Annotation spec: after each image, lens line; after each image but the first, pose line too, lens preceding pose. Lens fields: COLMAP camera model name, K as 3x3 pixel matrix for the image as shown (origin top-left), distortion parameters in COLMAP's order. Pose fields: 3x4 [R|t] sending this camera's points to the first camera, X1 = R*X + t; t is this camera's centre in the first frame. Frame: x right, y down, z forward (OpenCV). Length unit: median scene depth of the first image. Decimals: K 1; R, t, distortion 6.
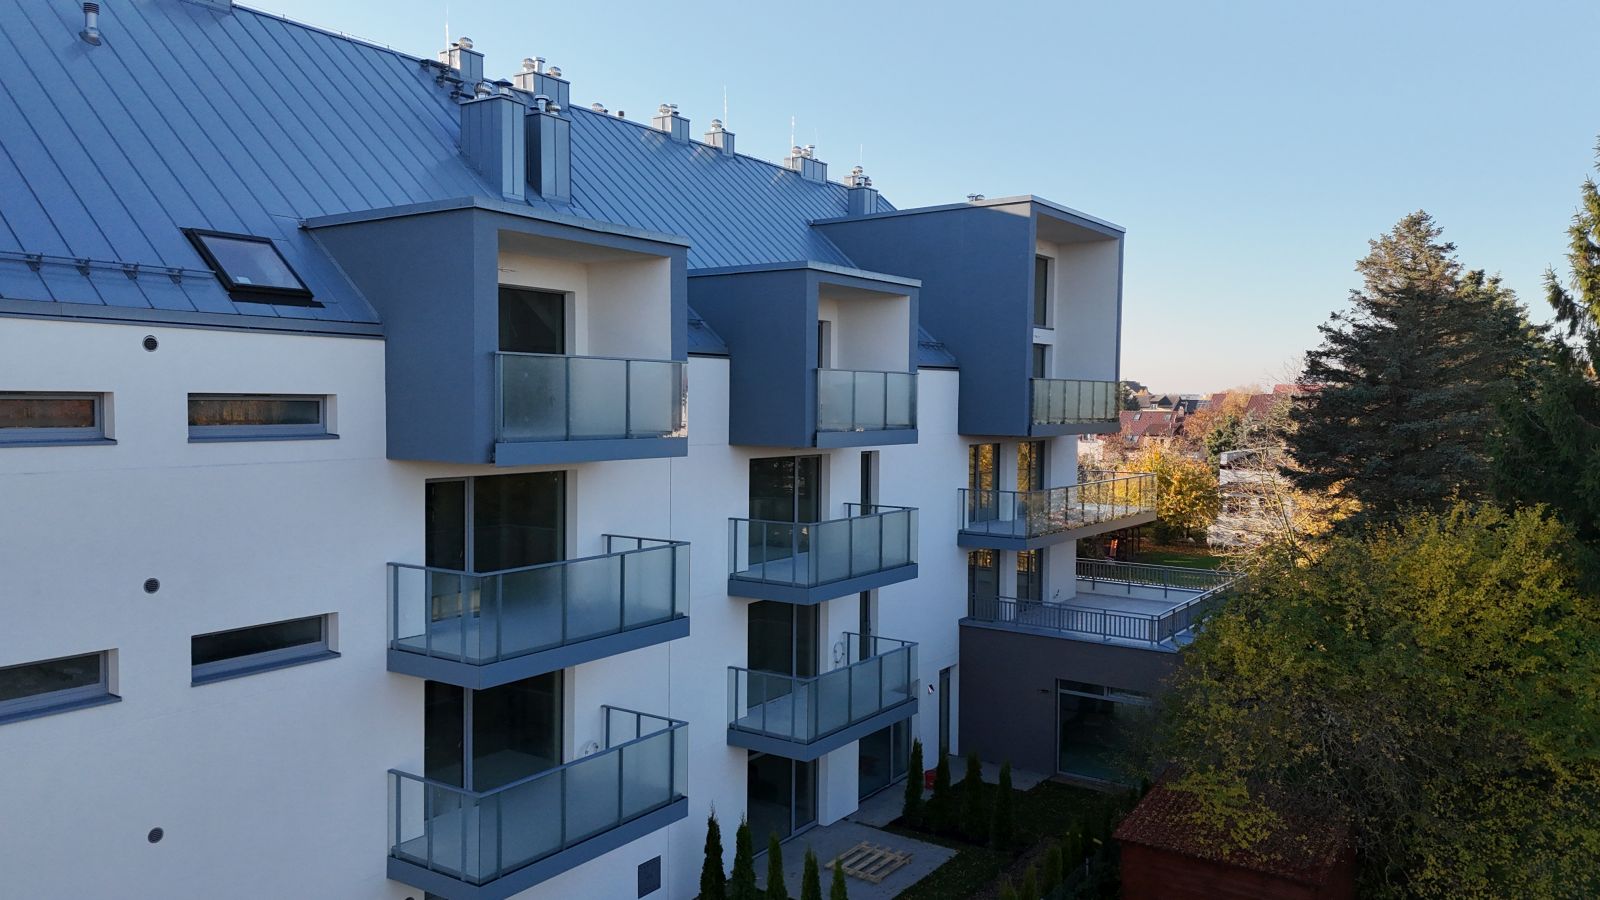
lens RADIAL K [[1169.1, 0, 805.5], [0, 1169.1, 439.8], [0, 0, 1]] dist [0.100894, -0.119610]
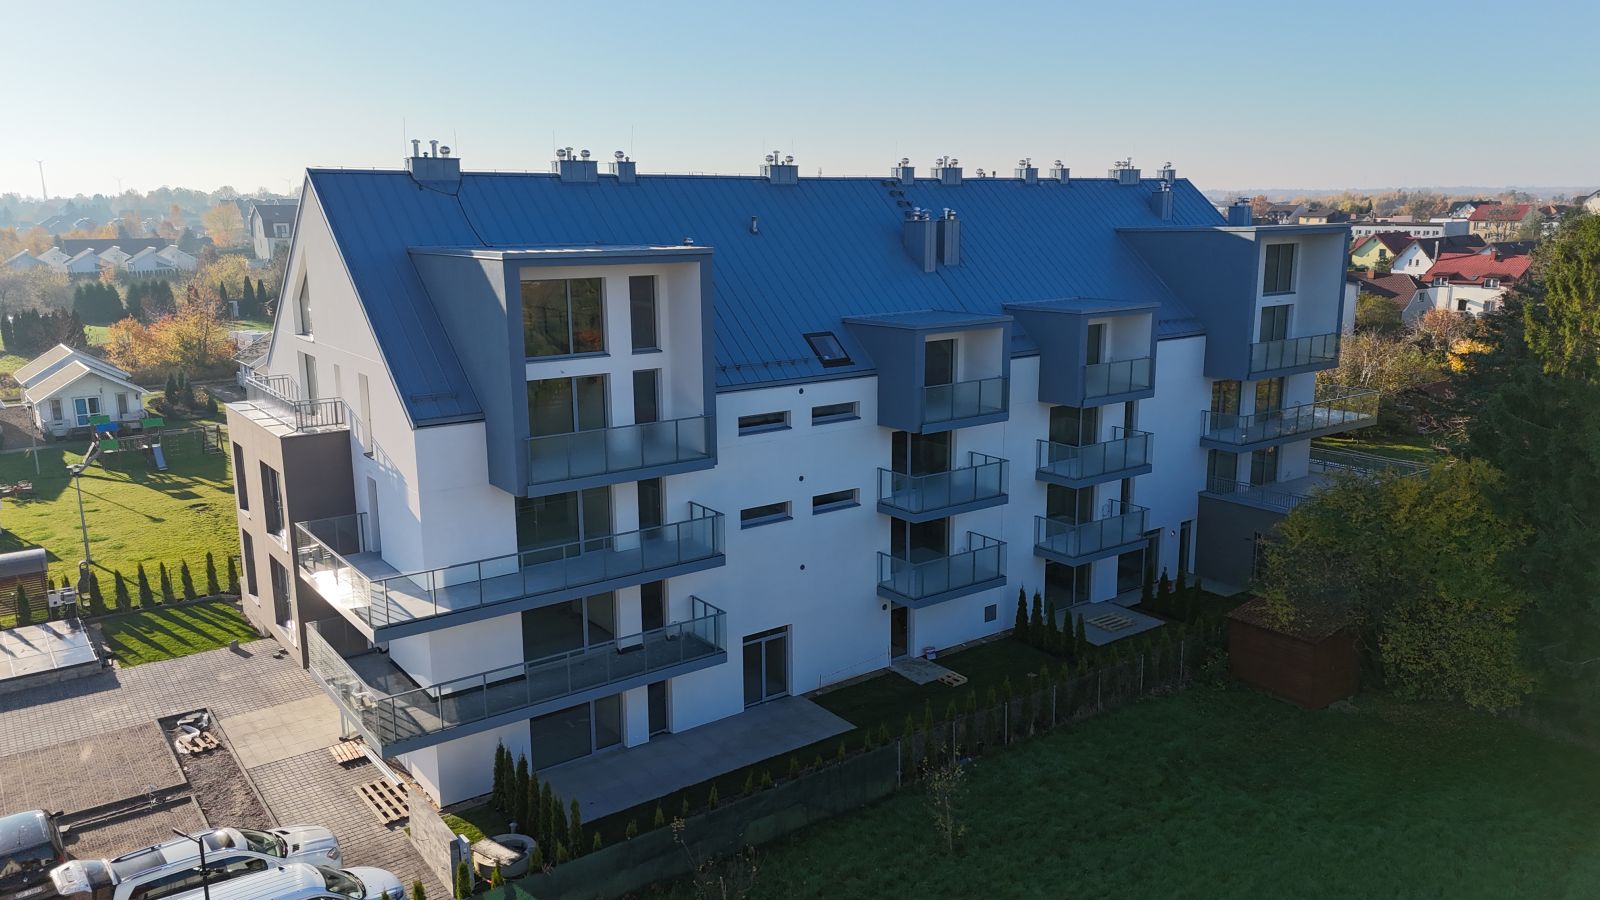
lens RADIAL K [[1169.1, 0, 805.5], [0, 1169.1, 439.8], [0, 0, 1]] dist [0.100894, -0.119610]
pose [[0.944444, 0.048945, -0.325007, 0.226209], [0.003602, 0.987249, 0.159144, -0.270767], [0.328652, -0.151473, 0.932225, -1.024280]]
